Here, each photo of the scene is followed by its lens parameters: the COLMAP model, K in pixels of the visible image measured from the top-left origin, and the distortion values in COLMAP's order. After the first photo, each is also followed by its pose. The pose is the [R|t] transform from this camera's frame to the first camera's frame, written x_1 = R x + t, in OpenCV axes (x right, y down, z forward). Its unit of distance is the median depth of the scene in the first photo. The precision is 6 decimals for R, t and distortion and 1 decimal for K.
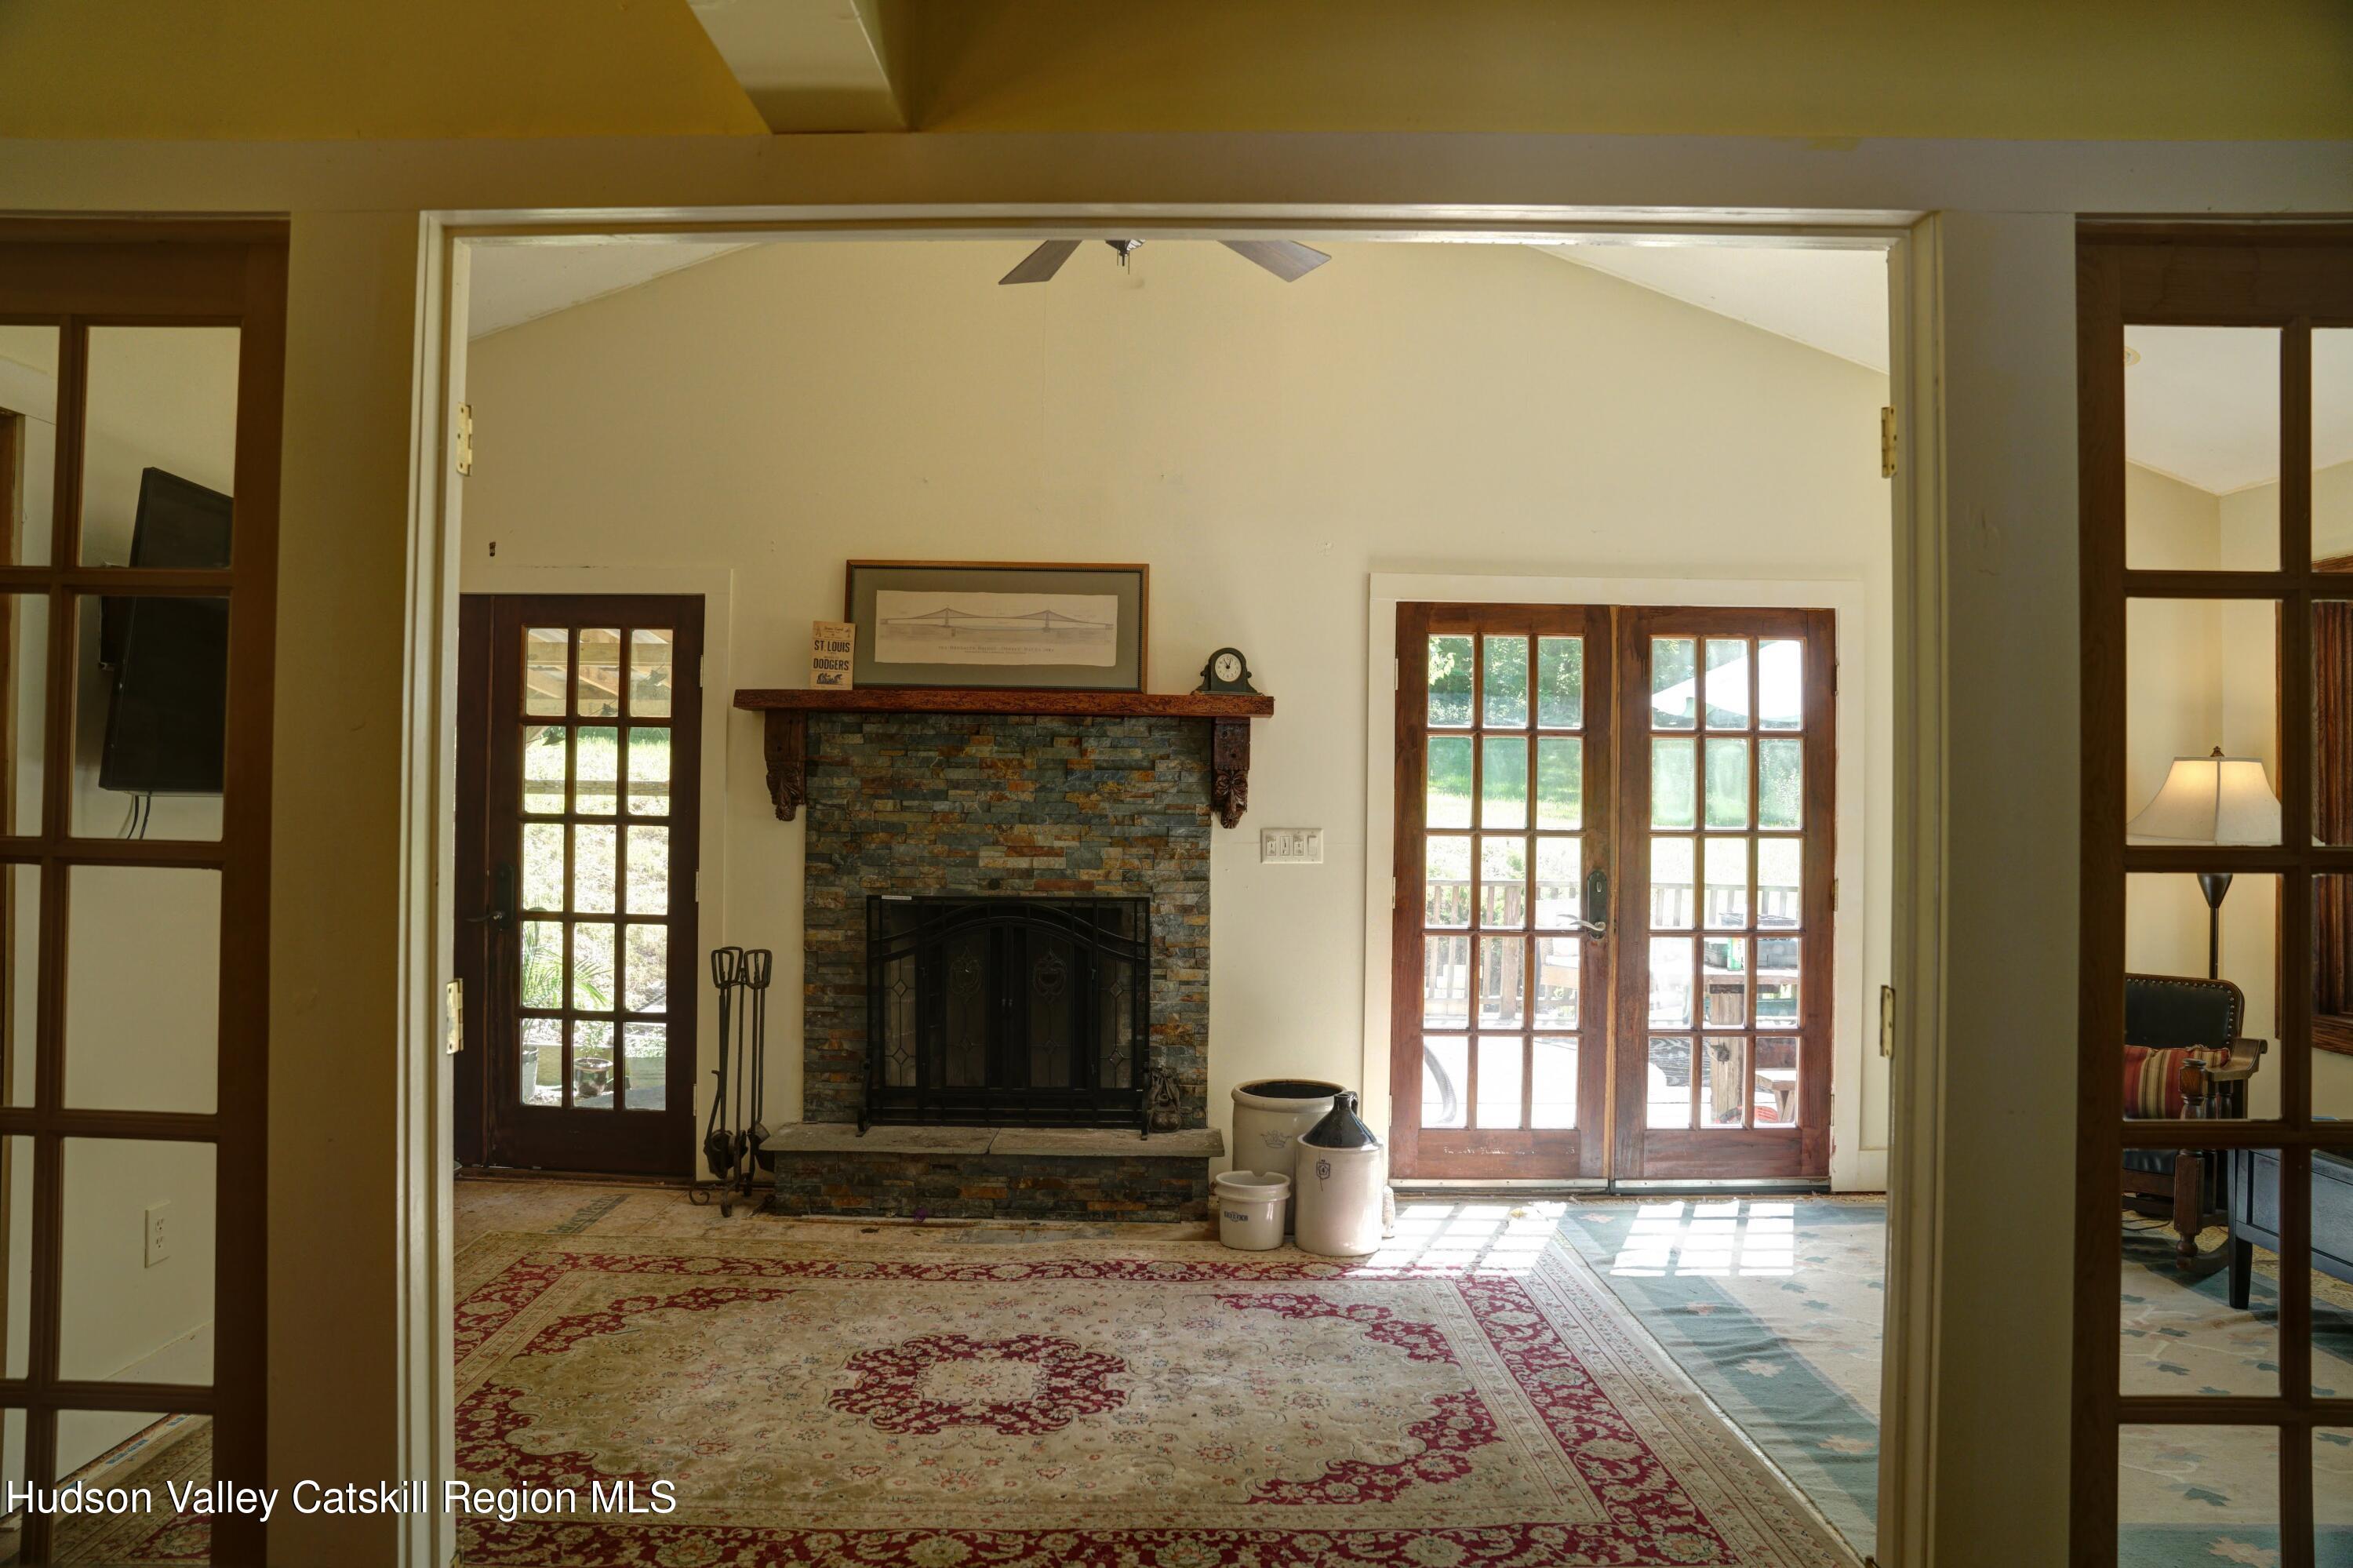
lens RADIAL K [[1628.7, 0, 1173.3], [0, 1628.7, 789.8], [0, 0, 1]] dist [-0.004906, 0.000145]
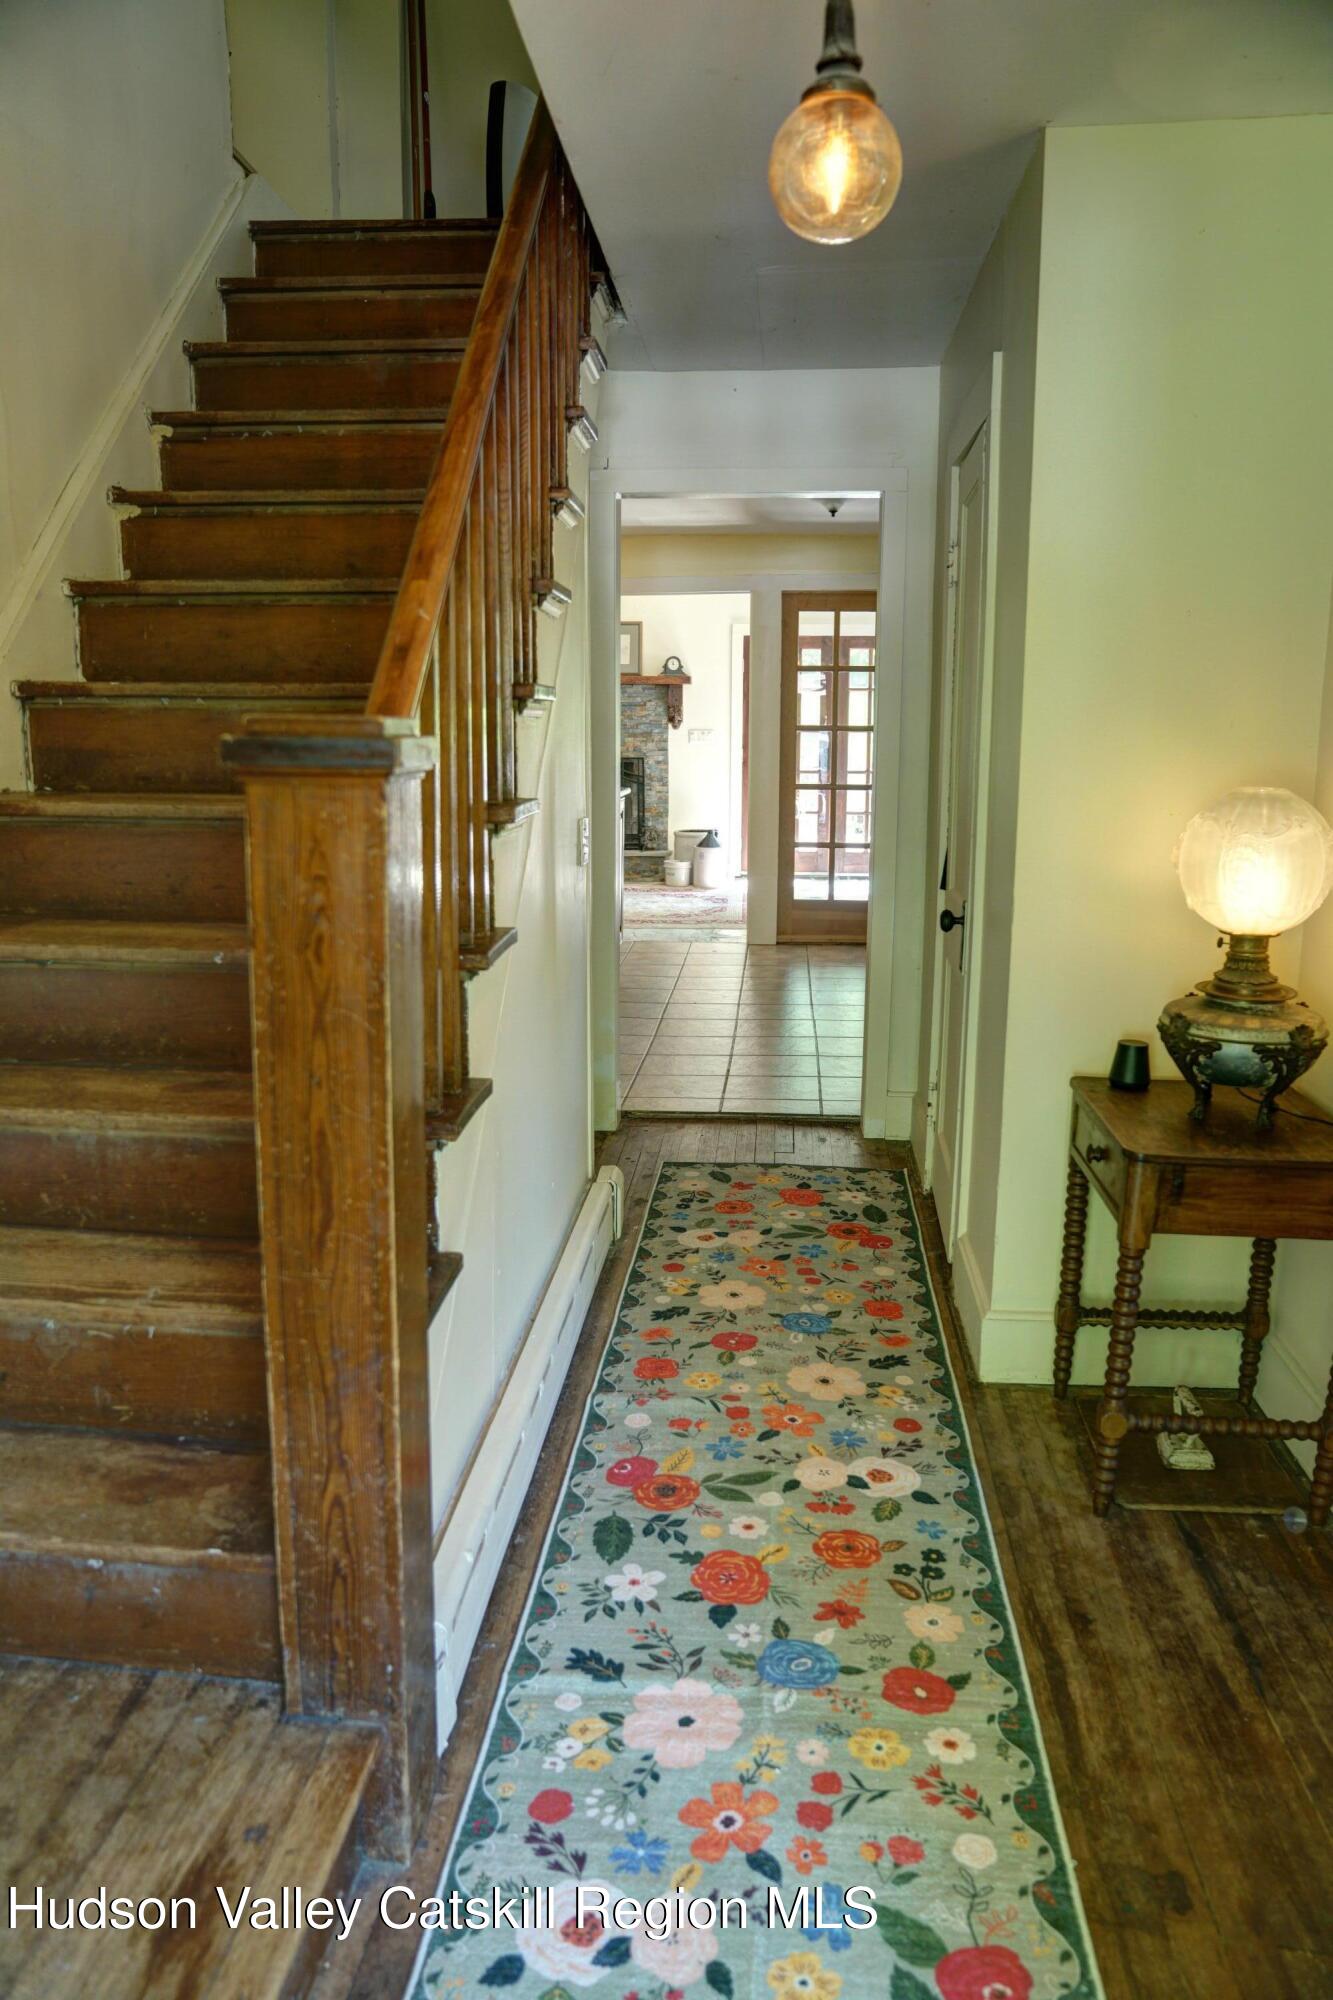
lens RADIAL K [[1384.3, 0, 659.4], [0, 1384.3, 994.8], [0, 0, 1]] dist [-0.004906, 0.000145]
pose [[0.995414, 0.011690, -0.094940, 0.216599], [0.007532, 0.979845, 0.199619, -0.001614], [0.095360, -0.199419, 0.975263, -1.161223]]
